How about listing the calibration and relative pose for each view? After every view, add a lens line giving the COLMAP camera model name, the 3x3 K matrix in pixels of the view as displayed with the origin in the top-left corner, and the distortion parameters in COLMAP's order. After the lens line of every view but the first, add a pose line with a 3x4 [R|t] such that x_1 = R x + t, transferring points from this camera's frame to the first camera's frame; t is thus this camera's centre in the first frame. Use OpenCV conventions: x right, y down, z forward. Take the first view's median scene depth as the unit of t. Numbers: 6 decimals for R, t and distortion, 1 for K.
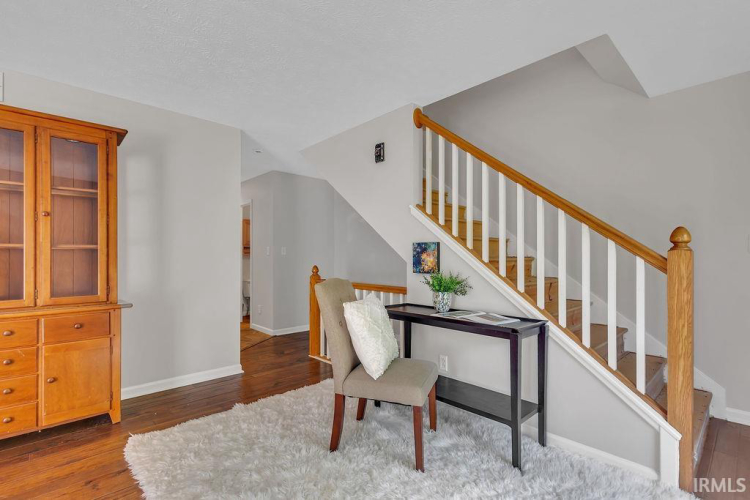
lens RADIAL K [[348.3, 0, 376.4], [0, 348.3, 257.1], [0, 0, 1]] dist [0.003633, 0.000181]
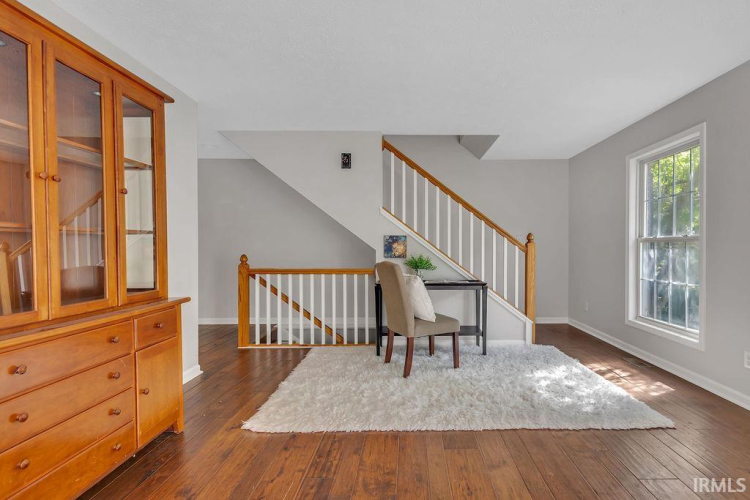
lens RADIAL K [[361.3, 0, 401.1], [0, 361.3, 252.1], [0, 0, 1]] dist [-0.000022, -0.000039]
pose [[0.695991, -0.011118, 0.717965, -0.912805], [-0.001291, 0.999859, 0.016735, 0.000364], [-0.718049, -0.012574, 0.695878, -0.033319]]
